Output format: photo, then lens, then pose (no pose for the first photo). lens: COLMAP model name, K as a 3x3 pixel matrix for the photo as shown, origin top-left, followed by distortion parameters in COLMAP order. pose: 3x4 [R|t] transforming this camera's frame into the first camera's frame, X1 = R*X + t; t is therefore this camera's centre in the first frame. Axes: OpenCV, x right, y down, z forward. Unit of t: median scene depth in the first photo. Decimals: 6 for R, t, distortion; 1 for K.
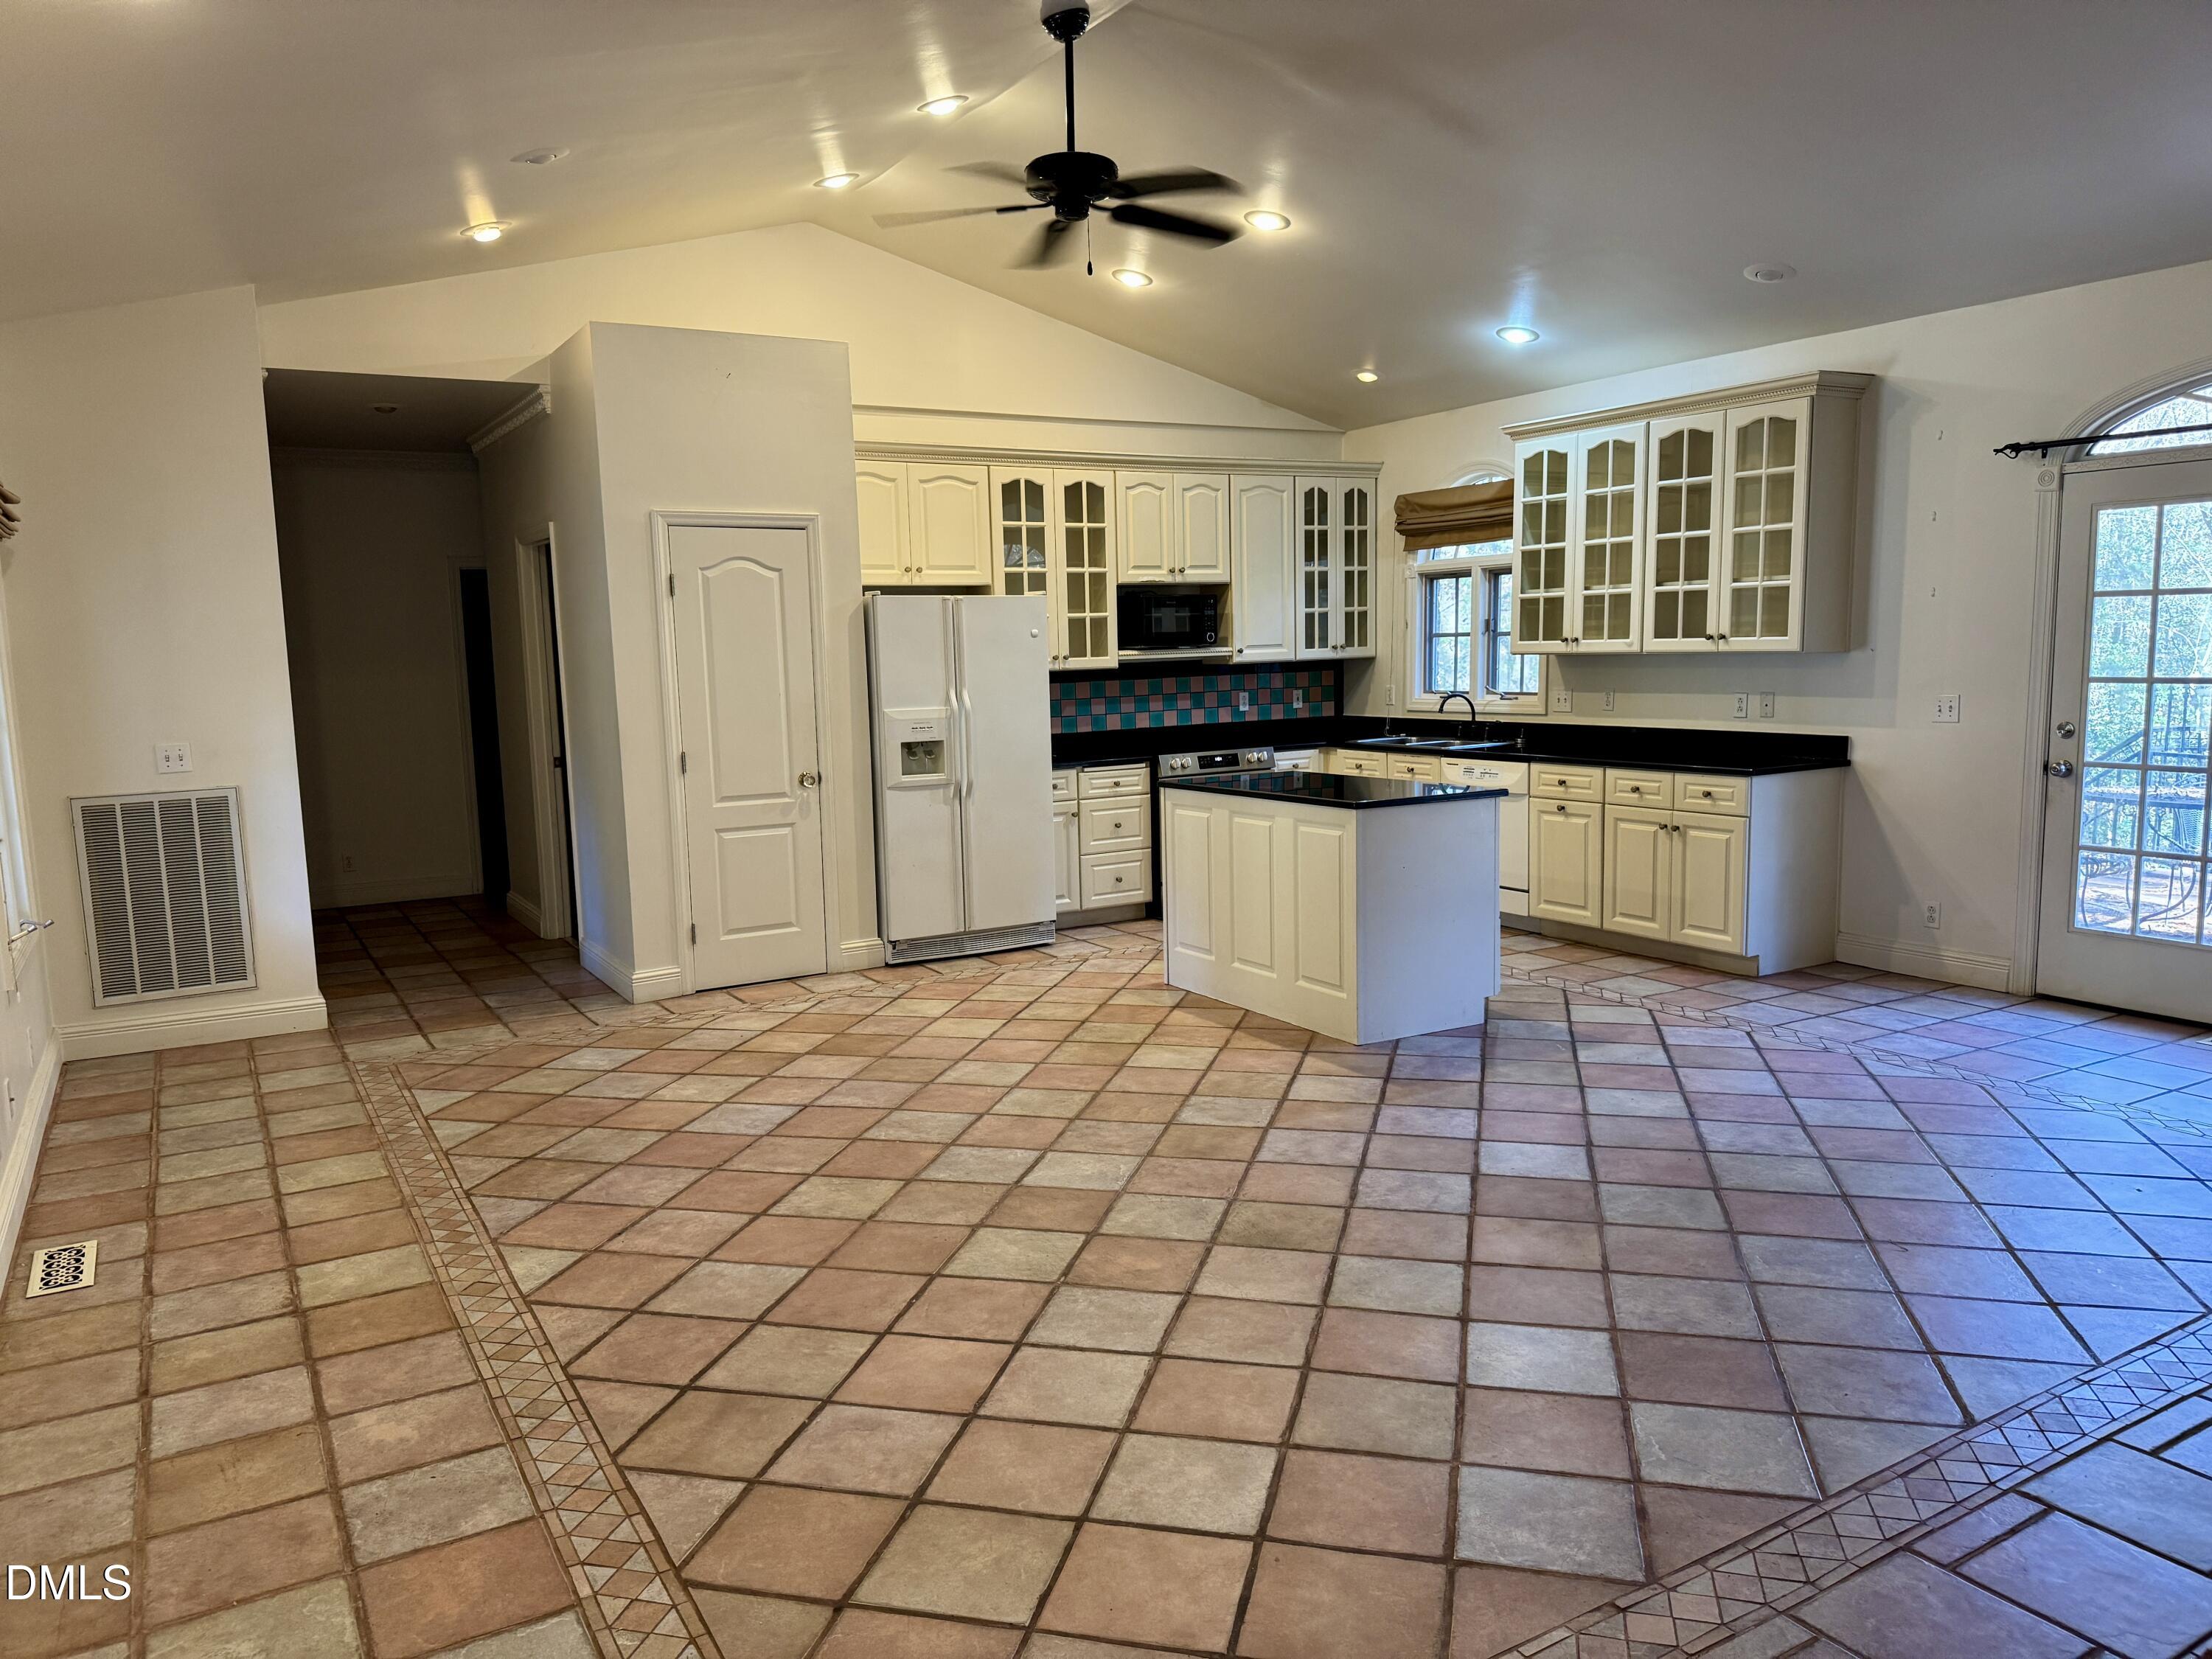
lens RADIAL K [[1567.1, 0, 1099.3], [0, 1567.1, 847.2], [0, 0, 1]] dist [0.025113, -0.003069]
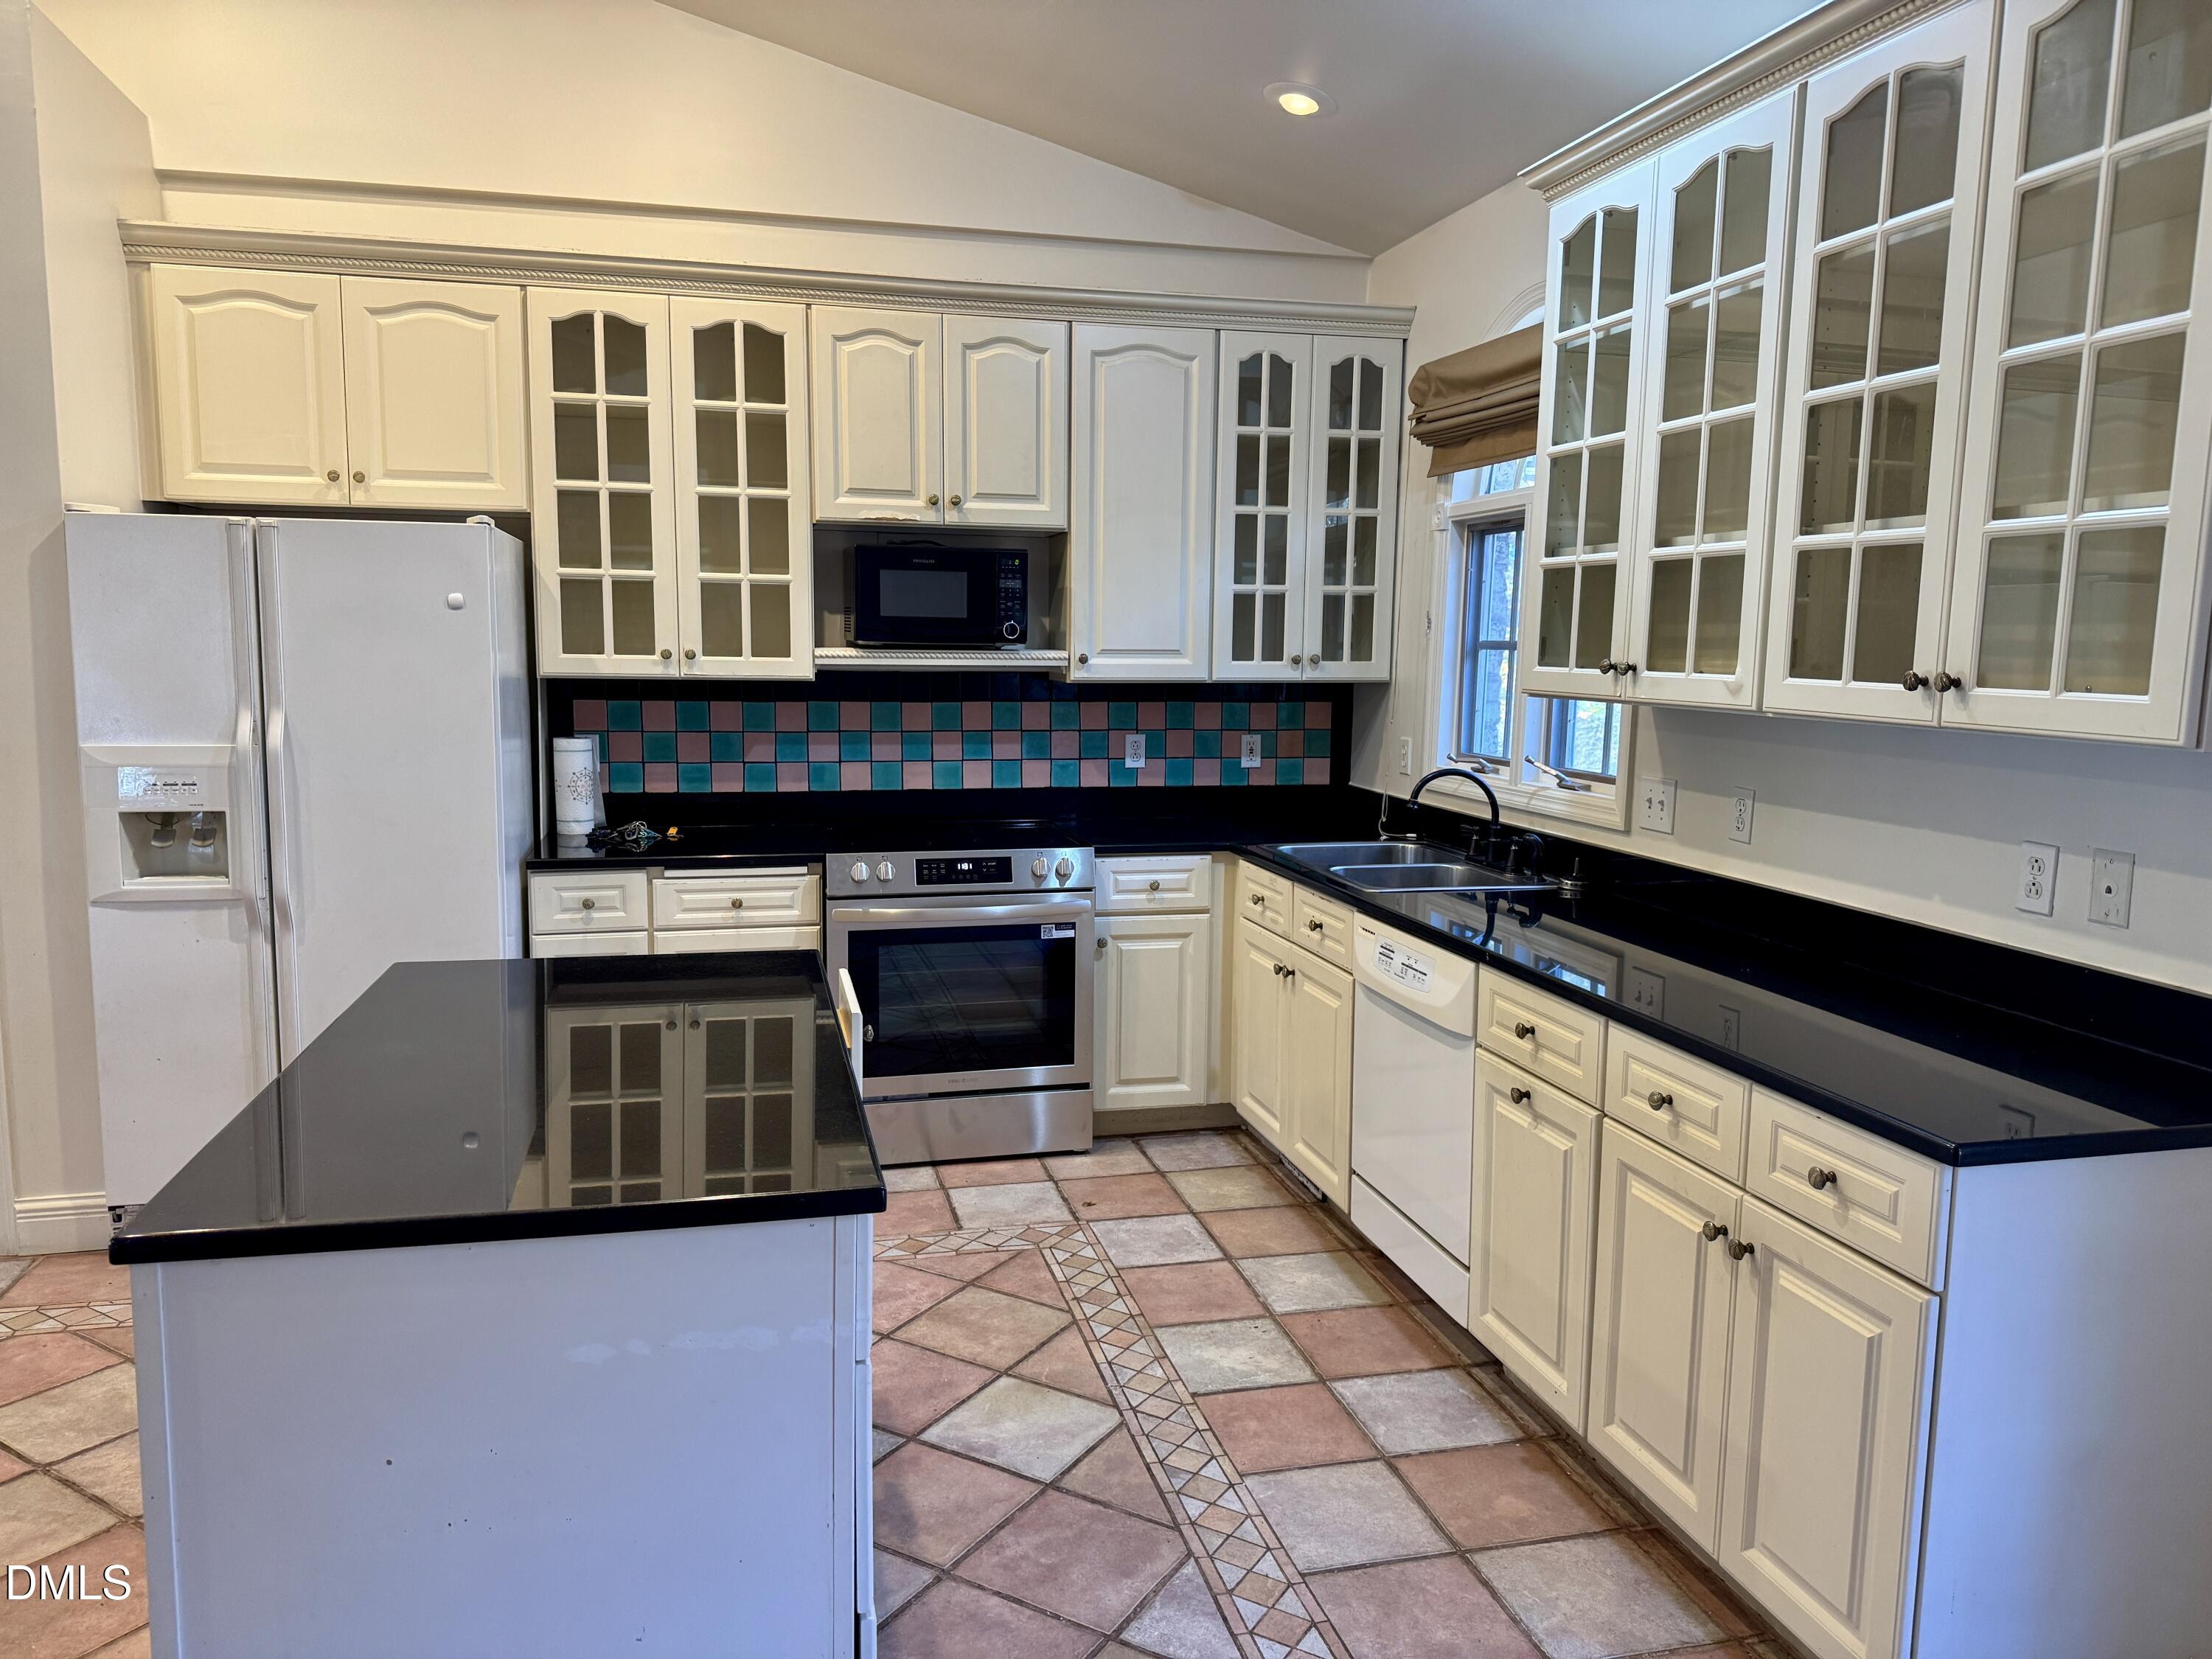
lens RADIAL K [[1582.2, 0, 1106.0], [0, 1582.2, 829.5], [0, 0, 1]] dist [0.018541, -0.004561]
pose [[0.958119, 0.075511, -0.276237, 0.269022], [-0.077211, 0.997004, 0.004731, -0.076355], [0.275767, 0.016795, 0.961078, 0.528652]]
